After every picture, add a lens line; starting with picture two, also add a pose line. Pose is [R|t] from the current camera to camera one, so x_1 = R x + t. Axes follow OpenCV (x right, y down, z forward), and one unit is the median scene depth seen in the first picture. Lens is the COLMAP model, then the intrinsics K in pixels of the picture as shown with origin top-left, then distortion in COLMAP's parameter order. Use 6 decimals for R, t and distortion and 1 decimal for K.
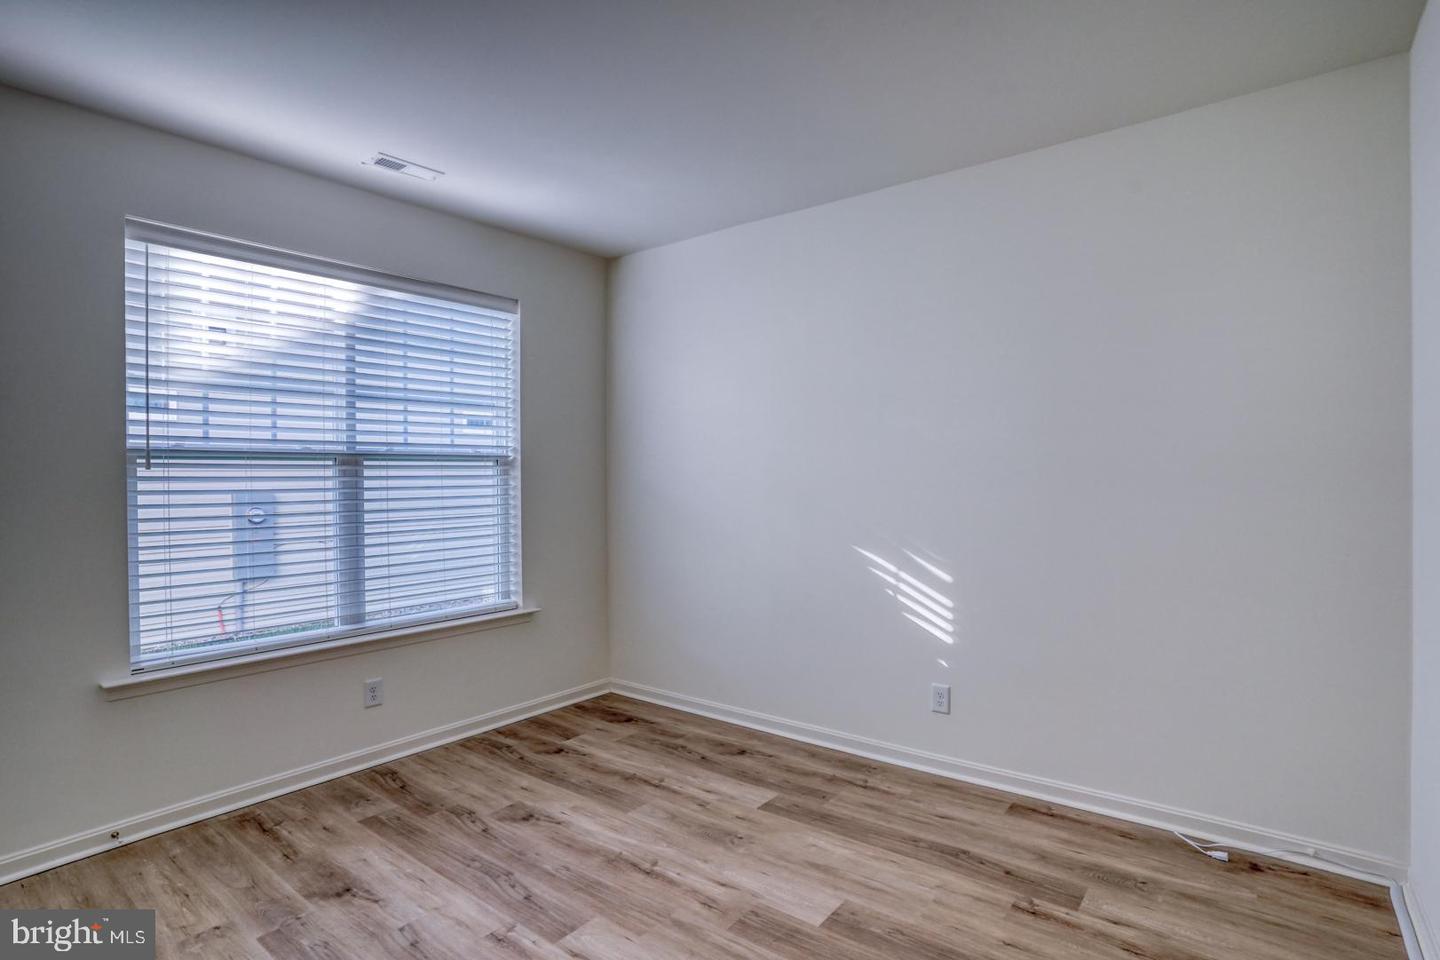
lens RADIAL K [[731.5, 0, 714.3], [0, 731.5, 476.6], [0, 0, 1]] dist [-0.076628, 0.030506]
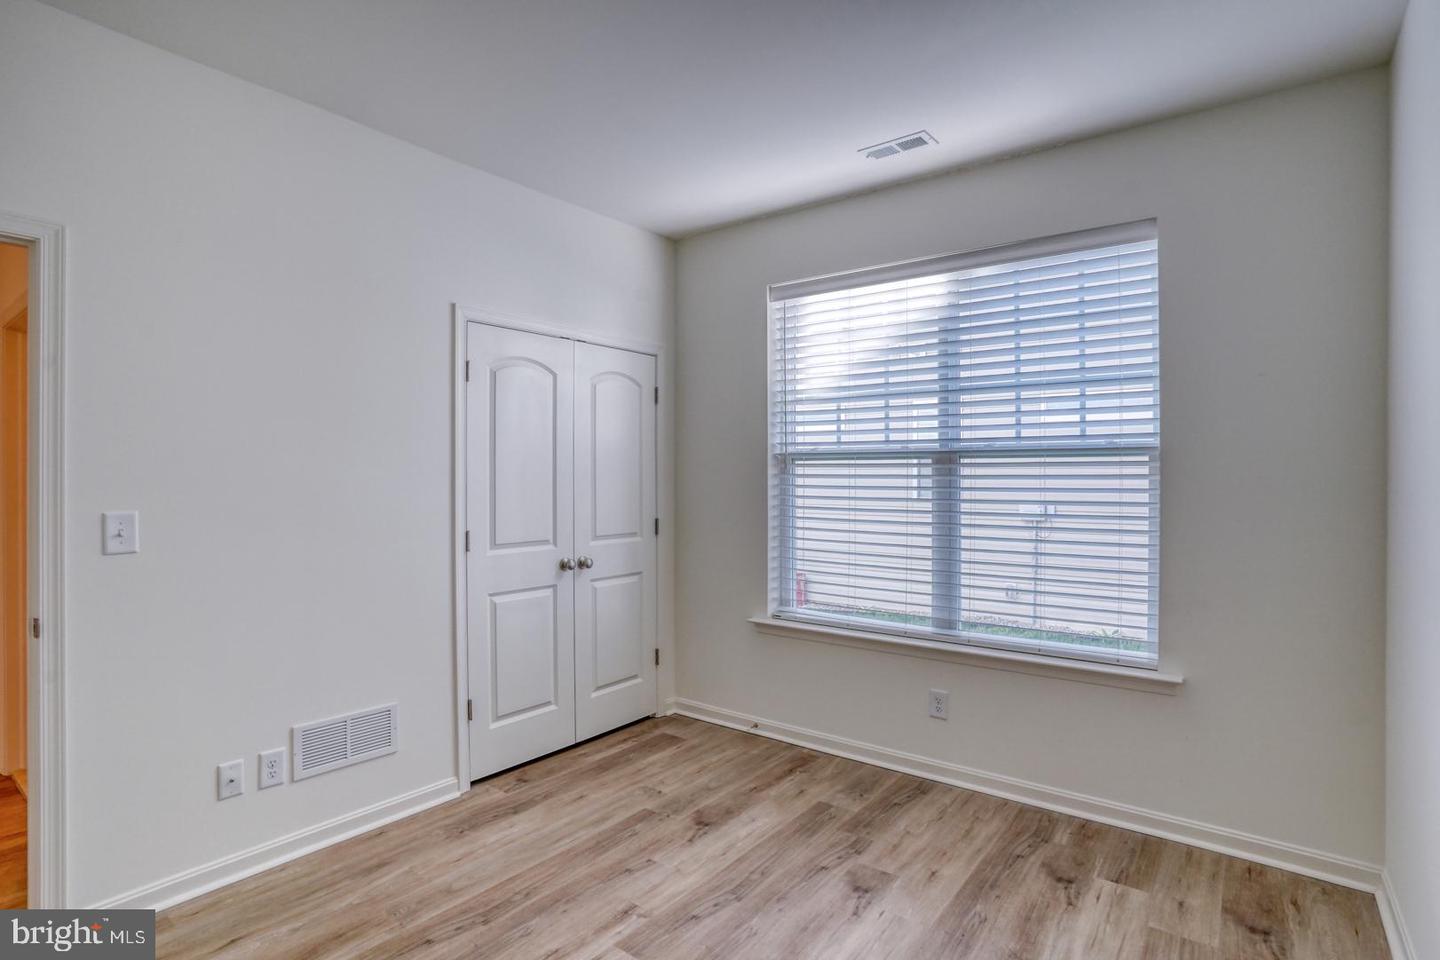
lens RADIAL K [[731.5, 0, 714.3], [0, 731.5, 476.6], [0, 0, 1]] dist [-0.076628, 0.030506]
pose [[-0.003669, 0.010805, -0.999935, 0.480271], [-0.002890, 0.999937, 0.010816, -0.008080], [0.999989, 0.002930, -0.003637, 0.715552]]
